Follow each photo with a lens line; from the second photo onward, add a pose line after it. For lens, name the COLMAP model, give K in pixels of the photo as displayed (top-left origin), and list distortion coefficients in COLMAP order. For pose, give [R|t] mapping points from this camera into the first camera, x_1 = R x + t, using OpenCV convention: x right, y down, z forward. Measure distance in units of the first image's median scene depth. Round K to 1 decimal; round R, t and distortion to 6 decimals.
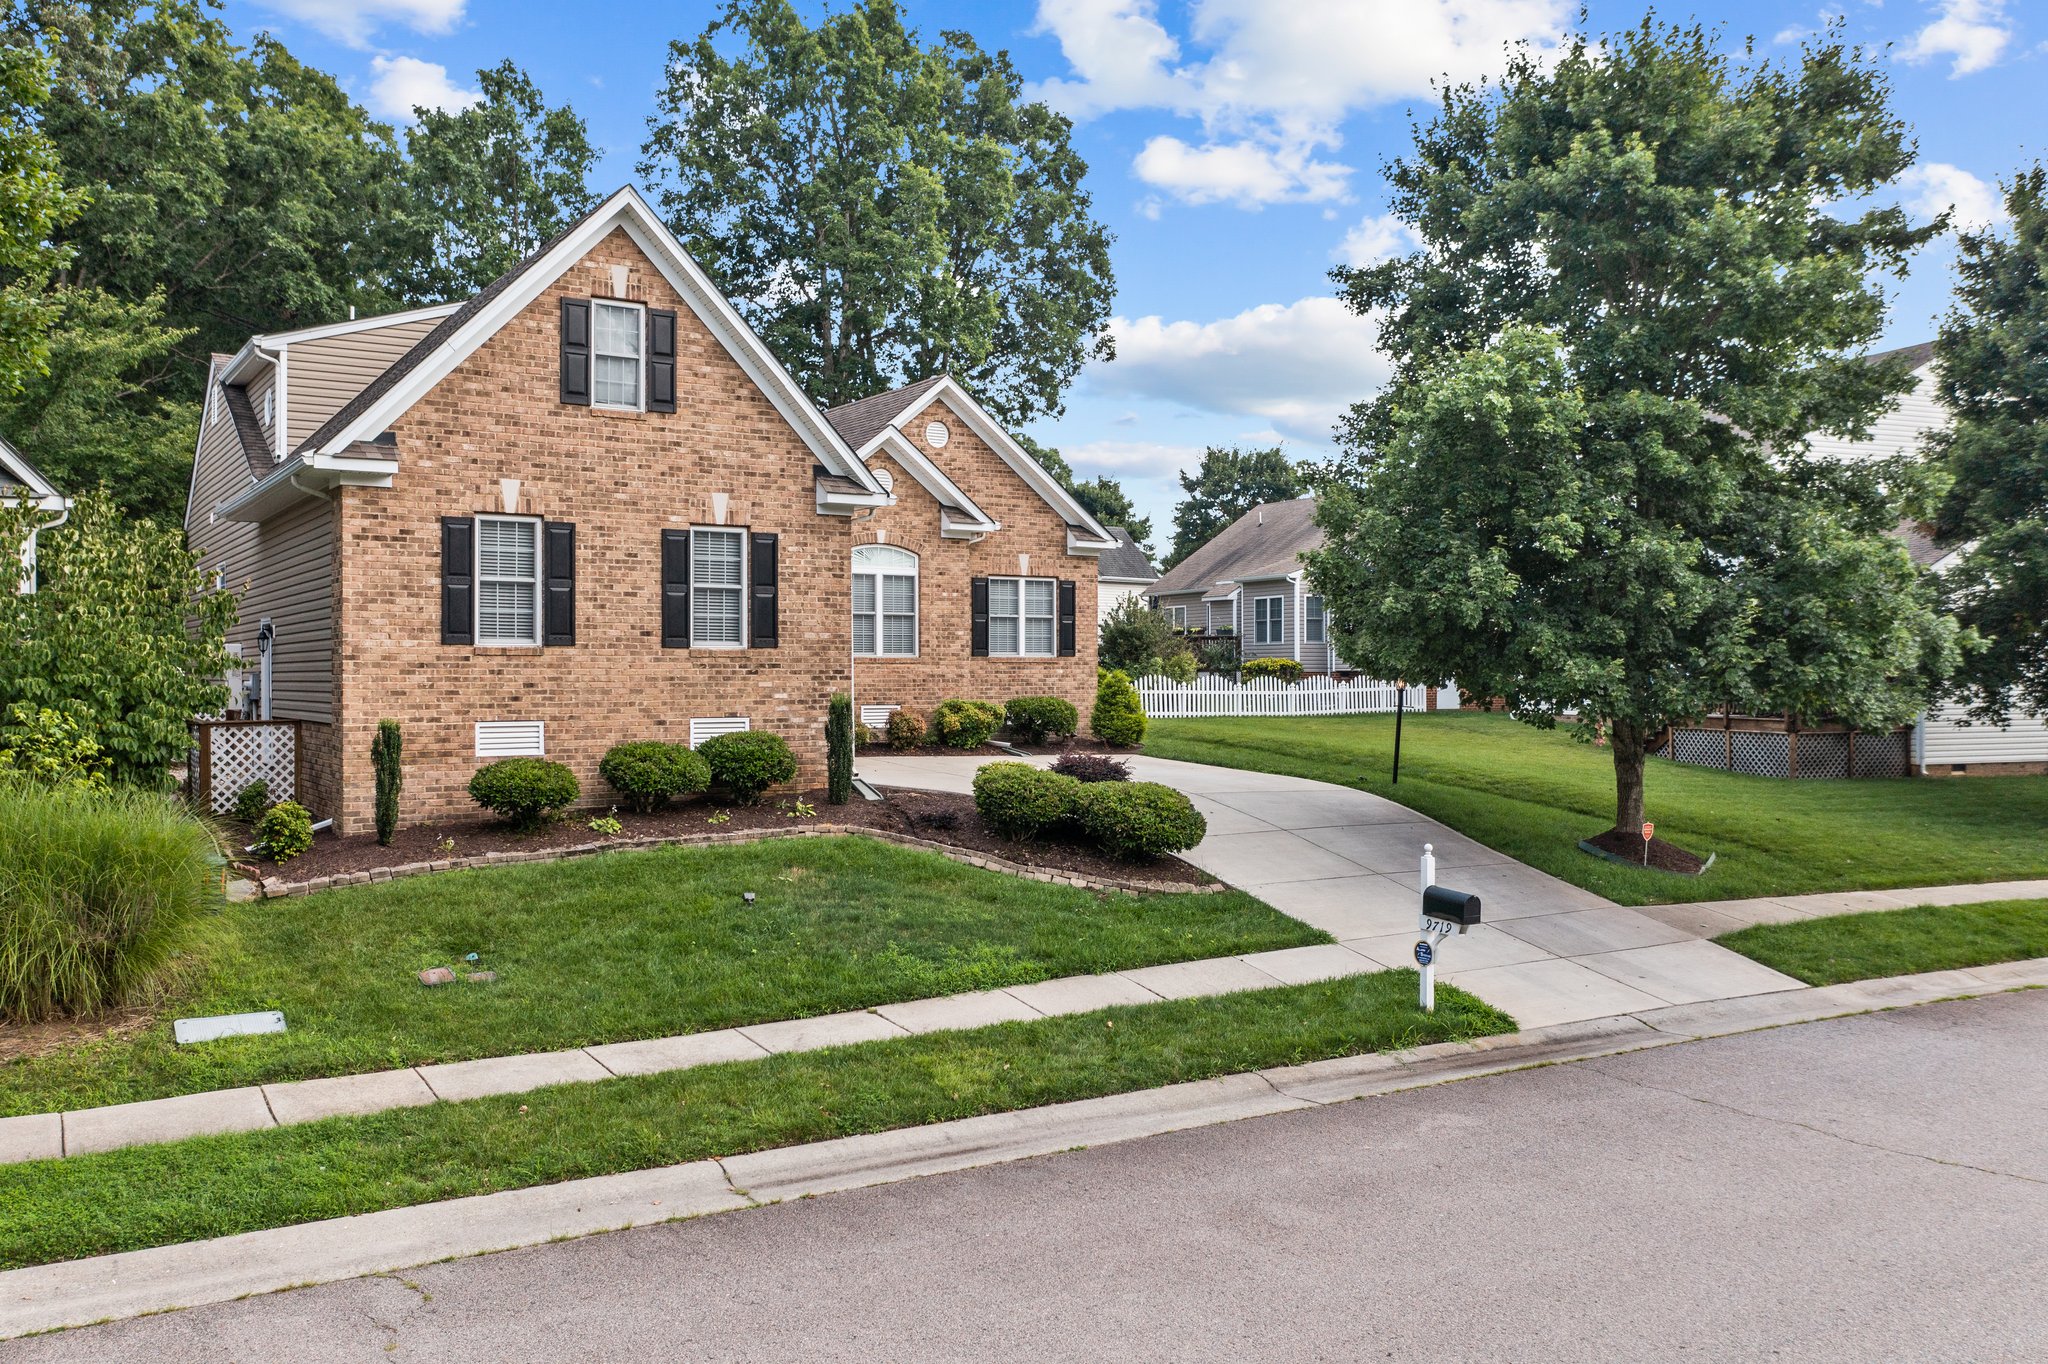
lens RADIAL K [[1609.1, 0, 1017.5], [0, 1609.1, 684.5], [0, 0, 1]] dist [-0.023093, -0.001781]
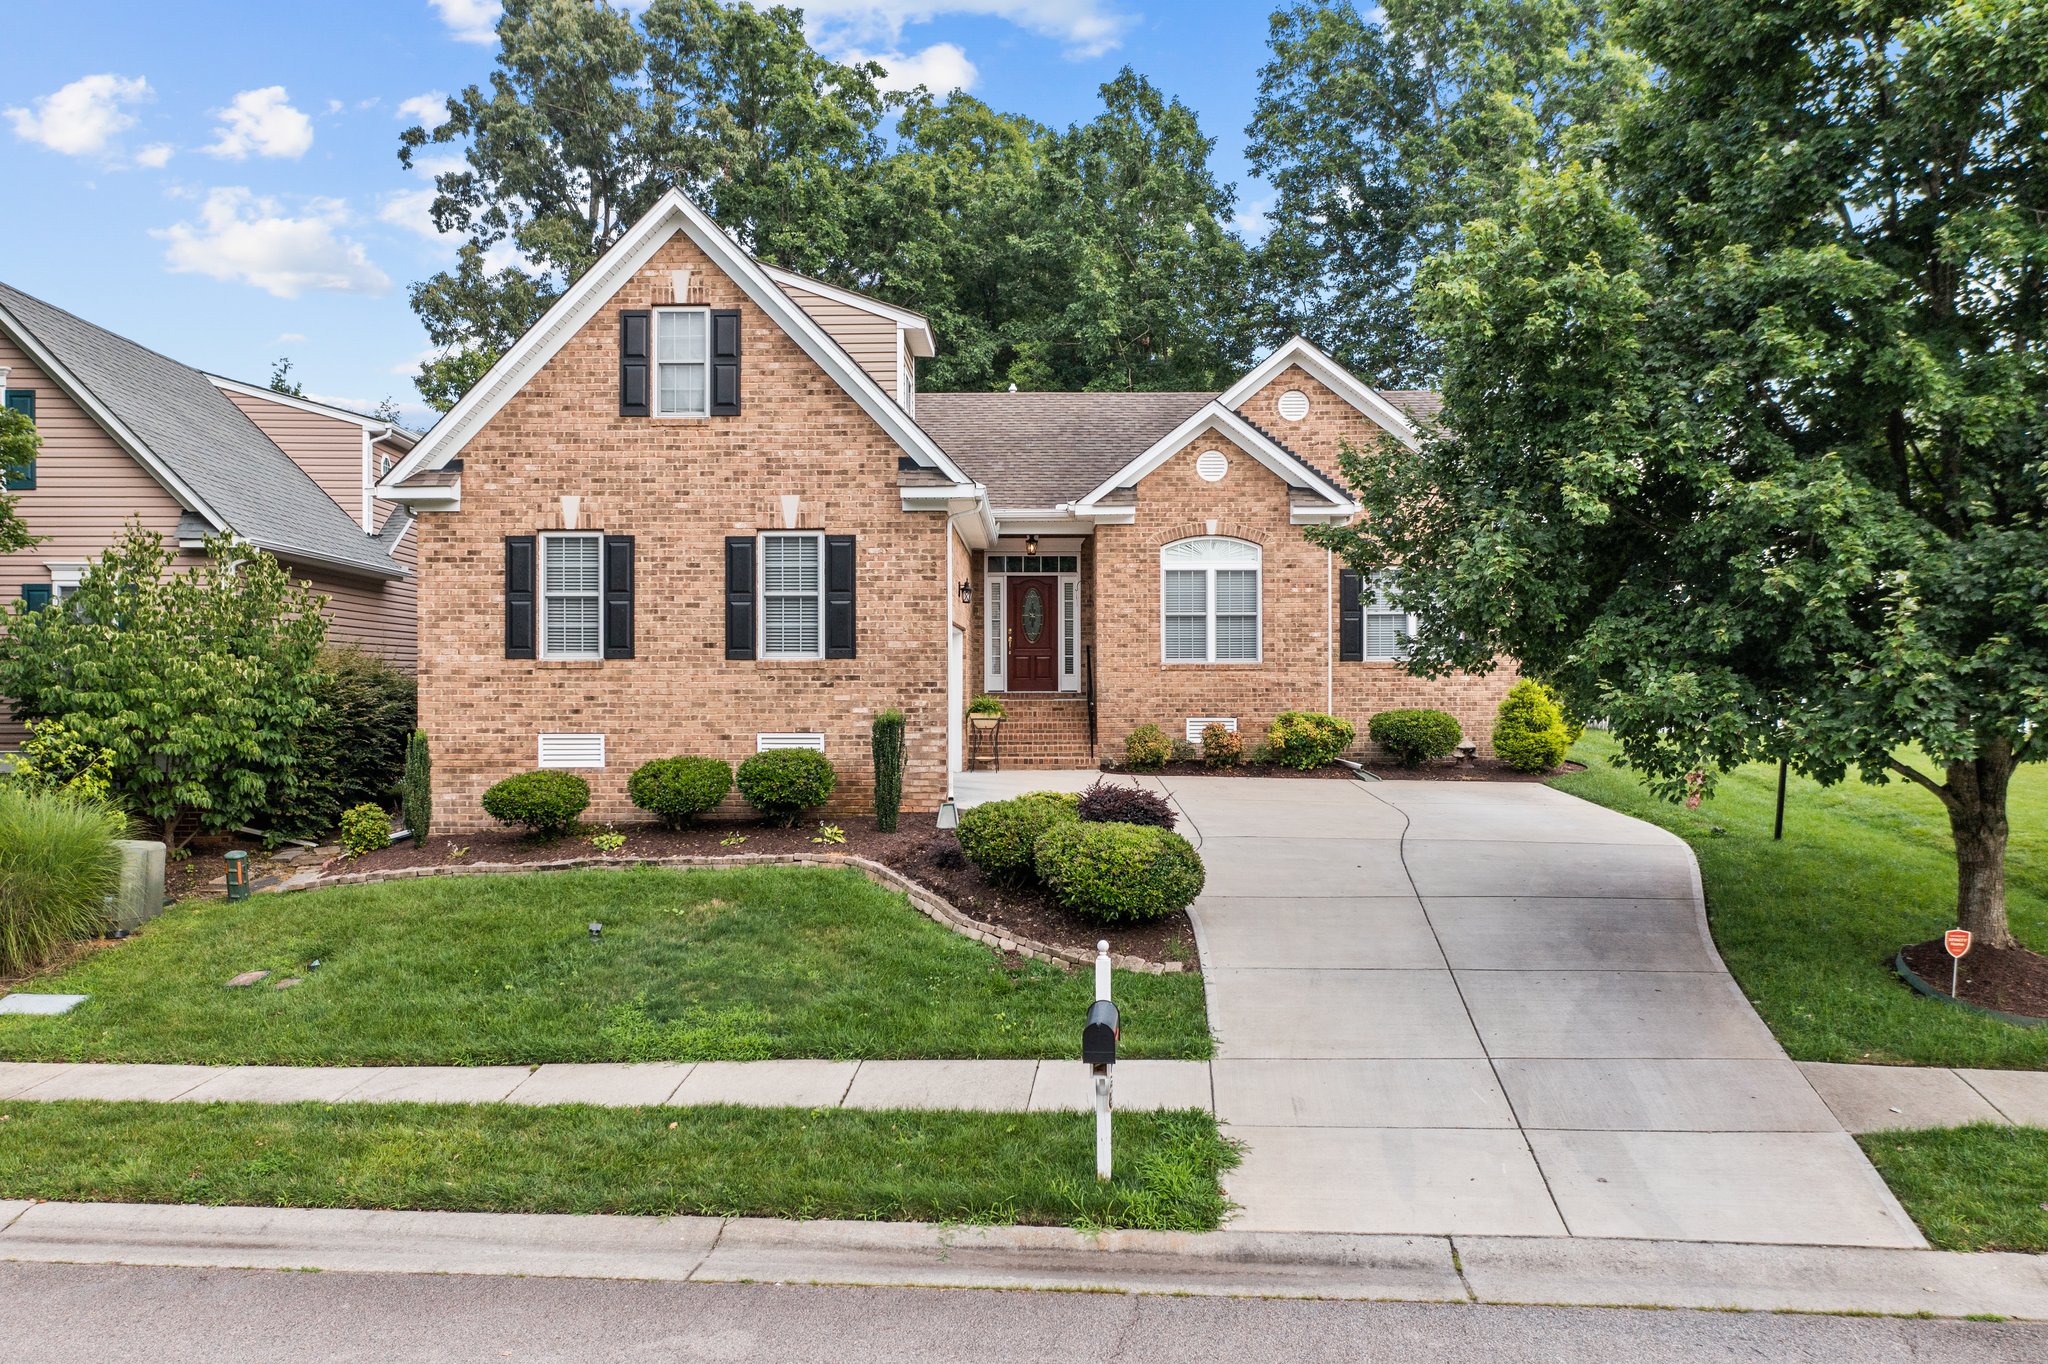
lens RADIAL K [[1609.1, 0, 1018.6], [0, 1609.1, 684.3], [0, 0, 1]] dist [-0.023093, -0.001781]
pose [[0.829392, 0.002925, -0.558660, 0.475005], [-0.001893, 0.999995, 0.002425, -0.011044], [0.558664, -0.000954, 0.829393, 0.304134]]
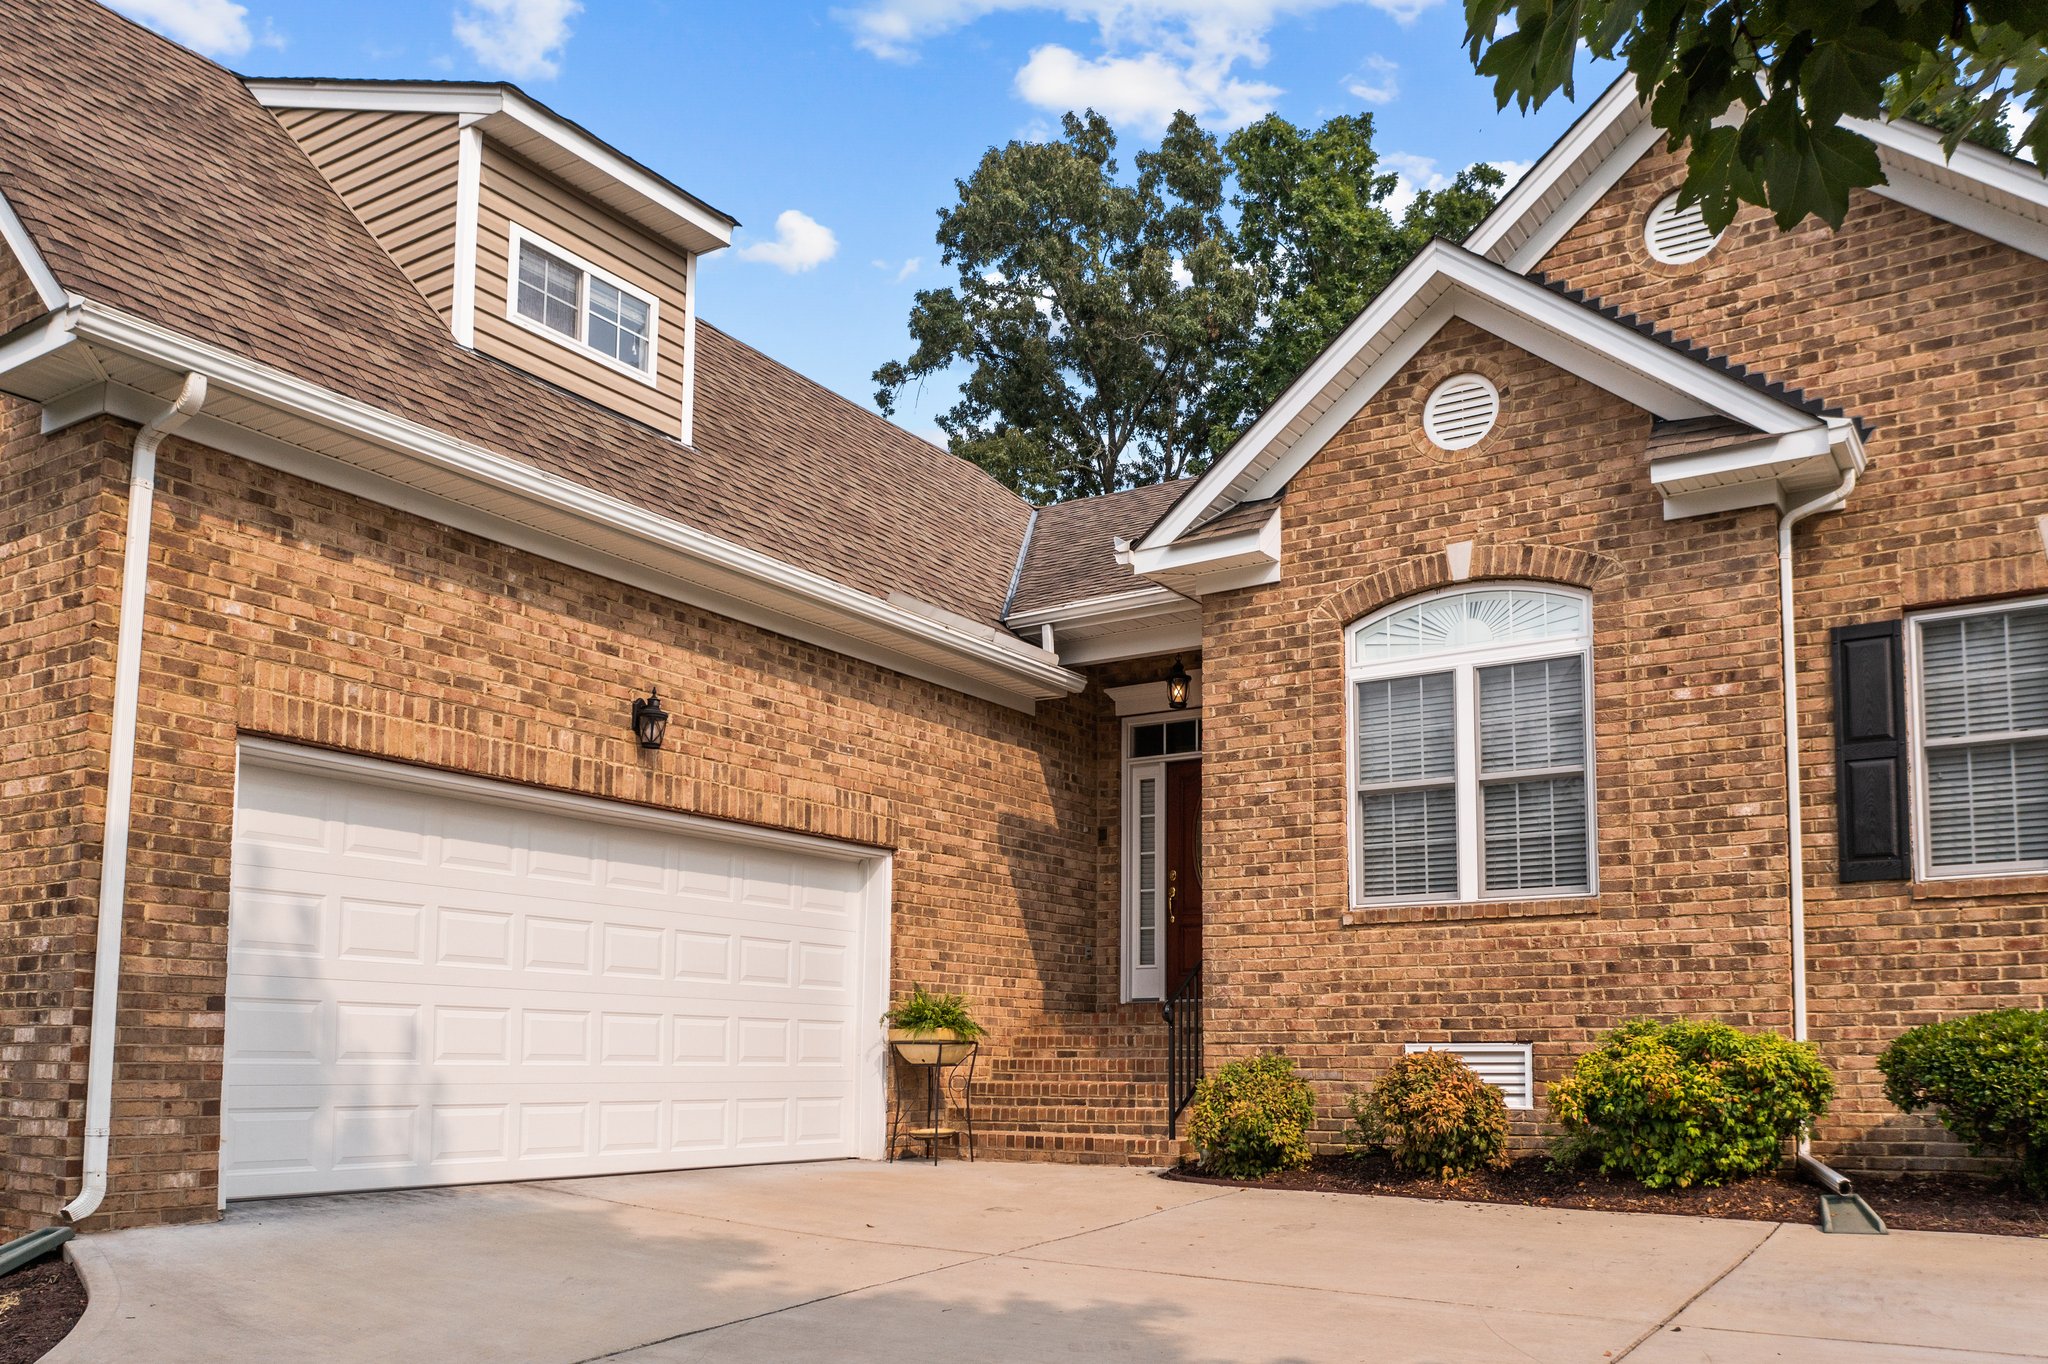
lens RADIAL K [[1679.1, 0, 1053.0], [0, 1679.1, 925.0], [0, 0, 1]] dist [-0.018952, -0.002248]
pose [[0.409153, -0.073791, -0.909477, 0.303262], [-0.009176, 0.996341, -0.084967, 0.027894], [0.912420, 0.043110, 0.406979, 1.141290]]
